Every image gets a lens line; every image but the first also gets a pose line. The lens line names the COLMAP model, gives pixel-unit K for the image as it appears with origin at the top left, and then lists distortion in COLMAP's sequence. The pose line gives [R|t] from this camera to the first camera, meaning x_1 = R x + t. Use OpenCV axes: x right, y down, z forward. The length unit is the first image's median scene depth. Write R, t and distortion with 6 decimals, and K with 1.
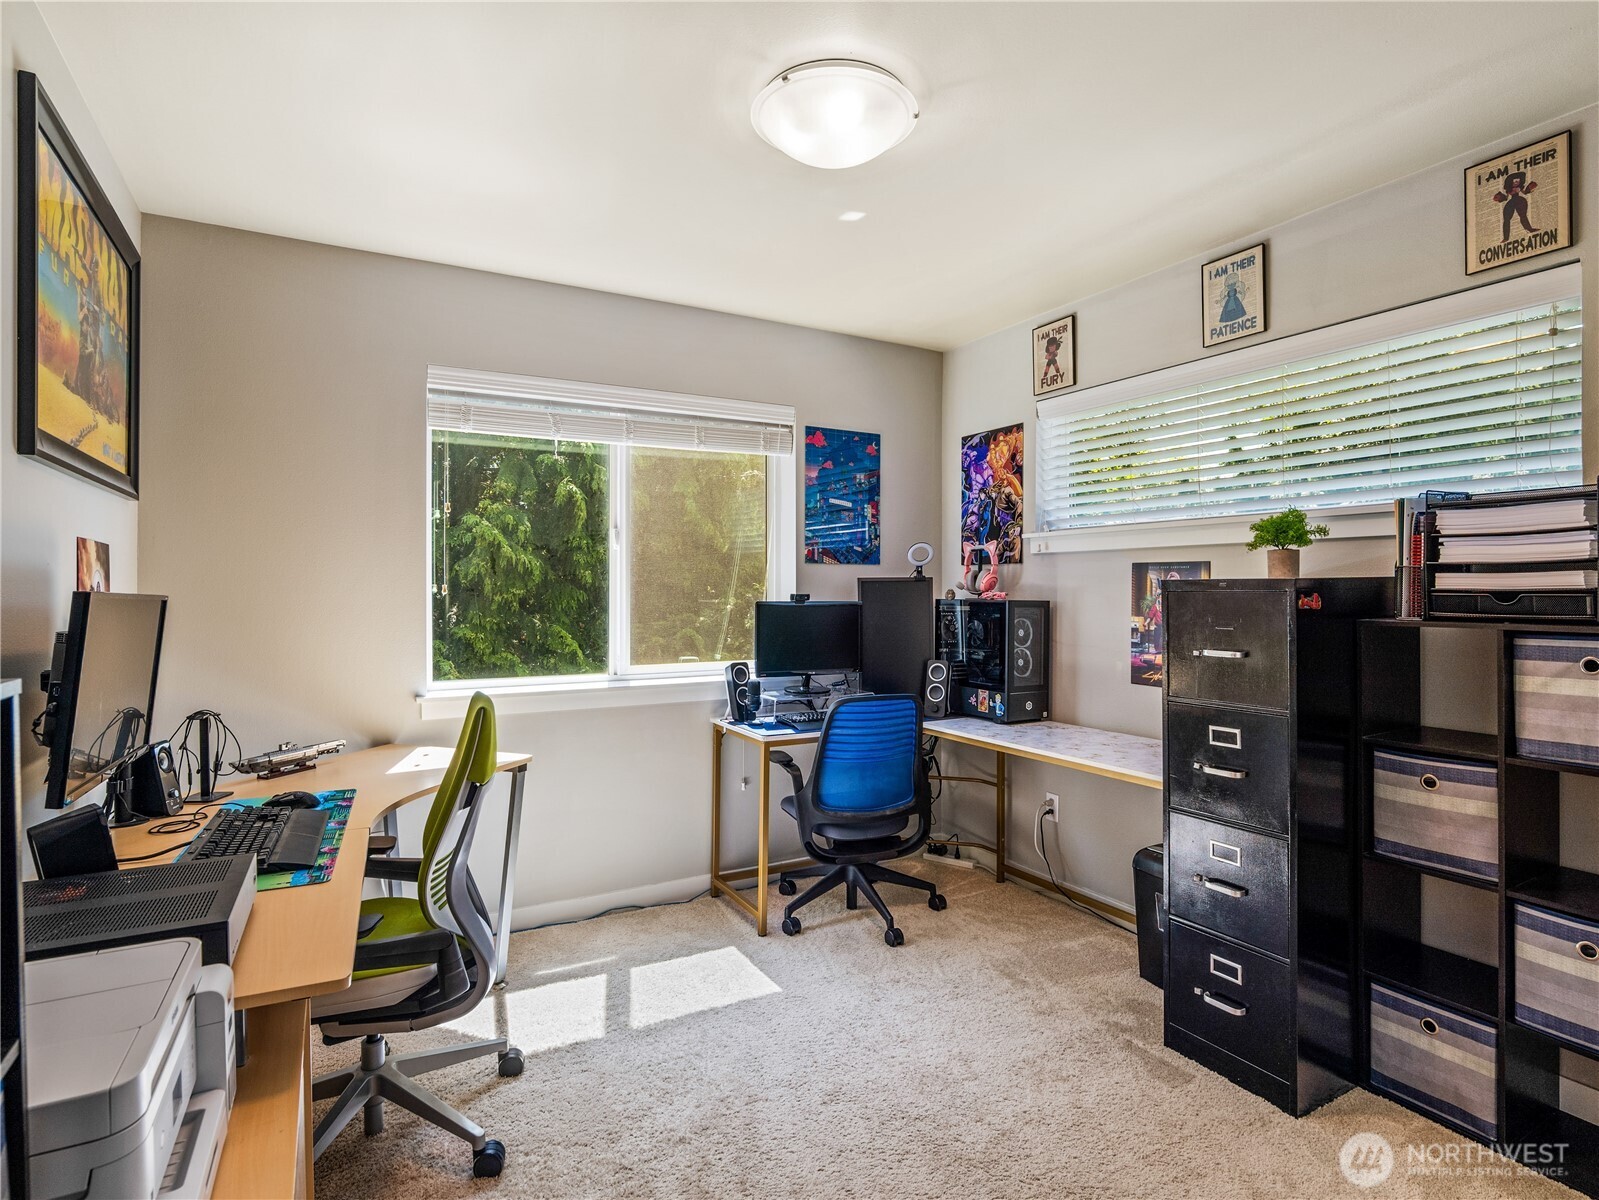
lens RADIAL K [[847.6, 0, 805.3], [0, 847.6, 590.3], [0, 0, 1]] dist [-0.019906, 0.006908]
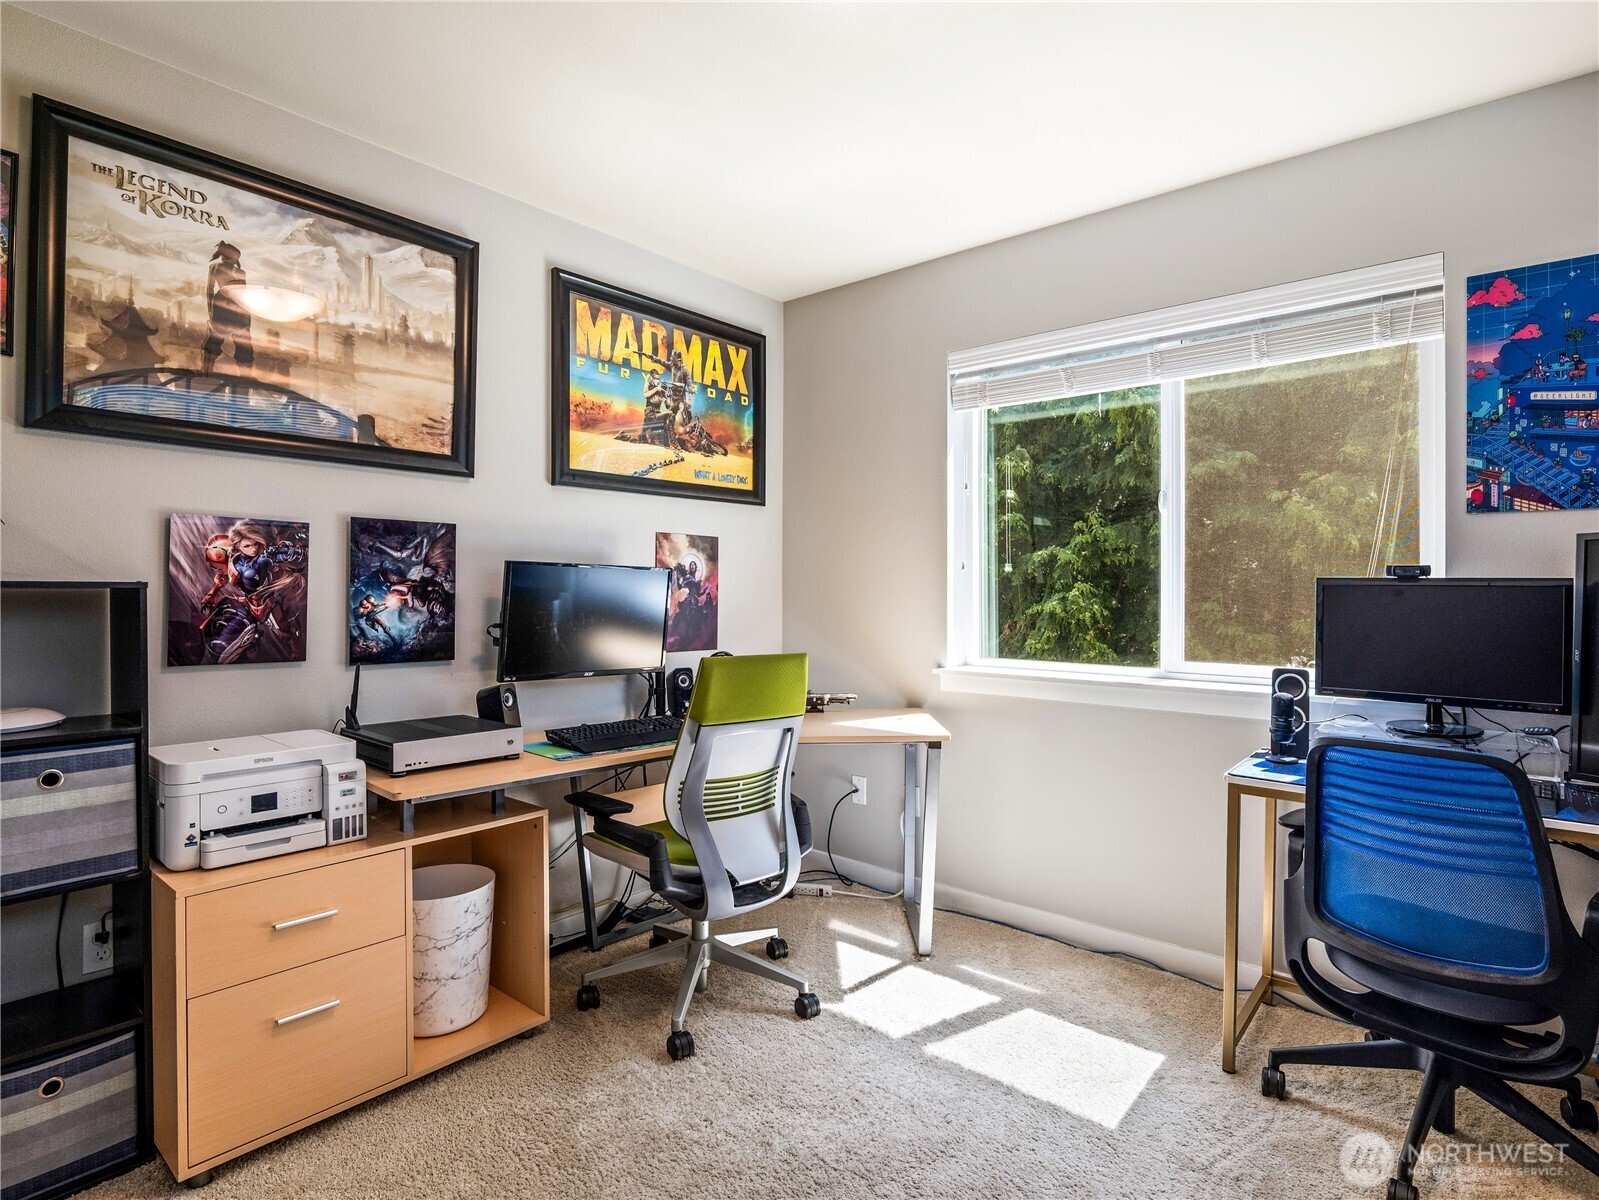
lens RADIAL K [[847.6, 0, 795.6], [0, 847.6, 588.7], [0, 0, 1]] dist [-0.019906, 0.006908]
pose [[0.335352, 0.003217, -0.942088, 0.434605], [-0.006059, 0.999981, 0.001258, 0.023592], [0.942074, 0.005286, 0.335365, 0.421669]]
